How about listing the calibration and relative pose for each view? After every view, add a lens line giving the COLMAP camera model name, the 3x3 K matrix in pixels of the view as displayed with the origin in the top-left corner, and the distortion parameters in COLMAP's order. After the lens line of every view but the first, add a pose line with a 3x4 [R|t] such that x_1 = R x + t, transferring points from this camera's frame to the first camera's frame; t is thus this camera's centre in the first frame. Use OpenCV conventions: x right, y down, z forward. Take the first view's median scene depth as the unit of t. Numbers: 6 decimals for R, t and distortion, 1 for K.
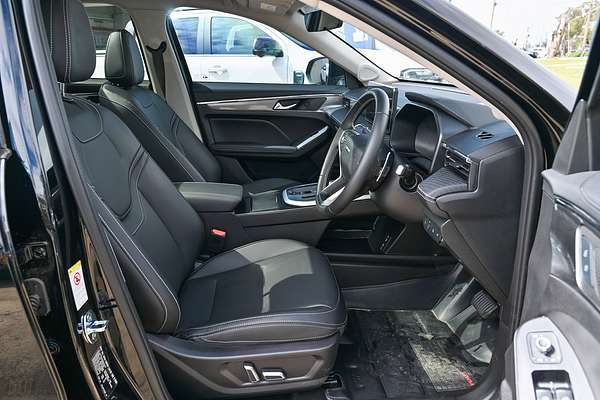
lens RADIAL K [[452.0, 0, 299.8], [0, 452.0, 200.1], [0, 0, 1]] dist [-0.002066, -0.000133]
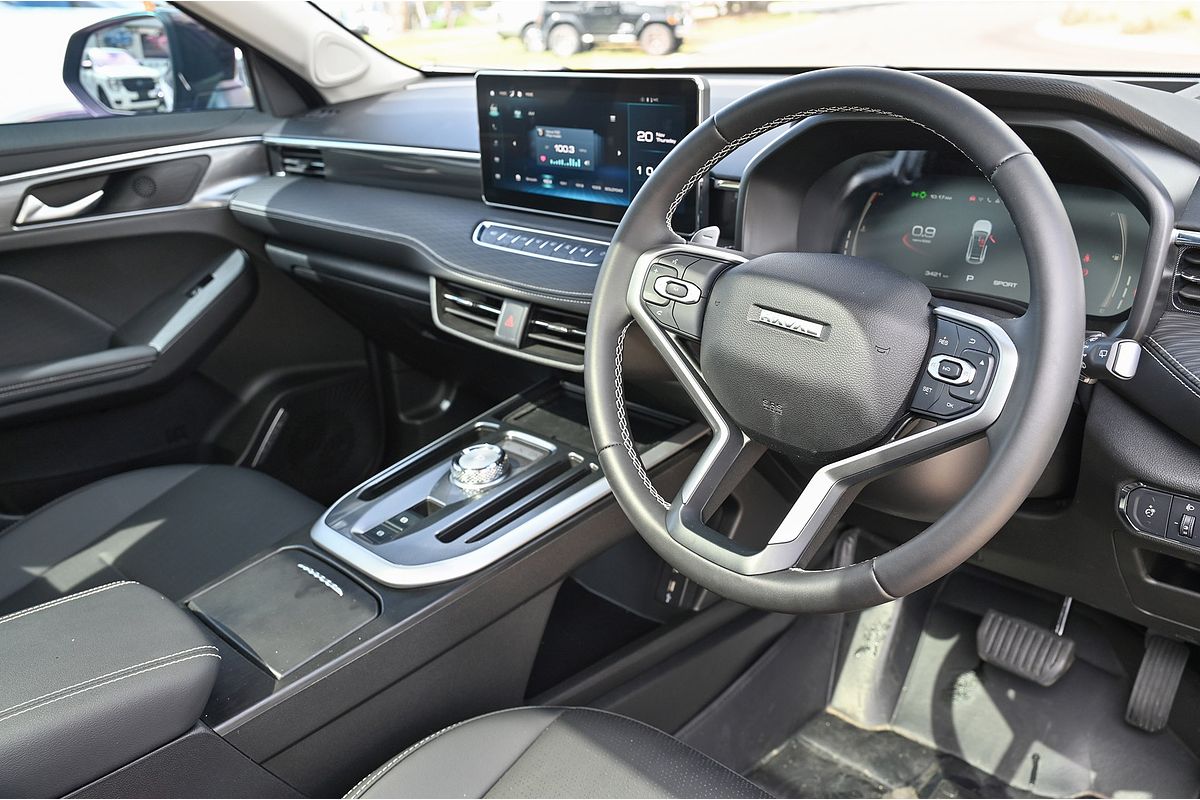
lens RADIAL K [[981.7, 0, 600.6], [0, 981.7, 399.5], [0, 0, 1]] dist [-0.005715, -0.003322]
pose [[0.742189, -0.268550, 0.614033, -0.180465], [0.246424, 0.961376, 0.122607, -0.093686], [-0.623242, 0.060315, 0.779700, 0.375101]]
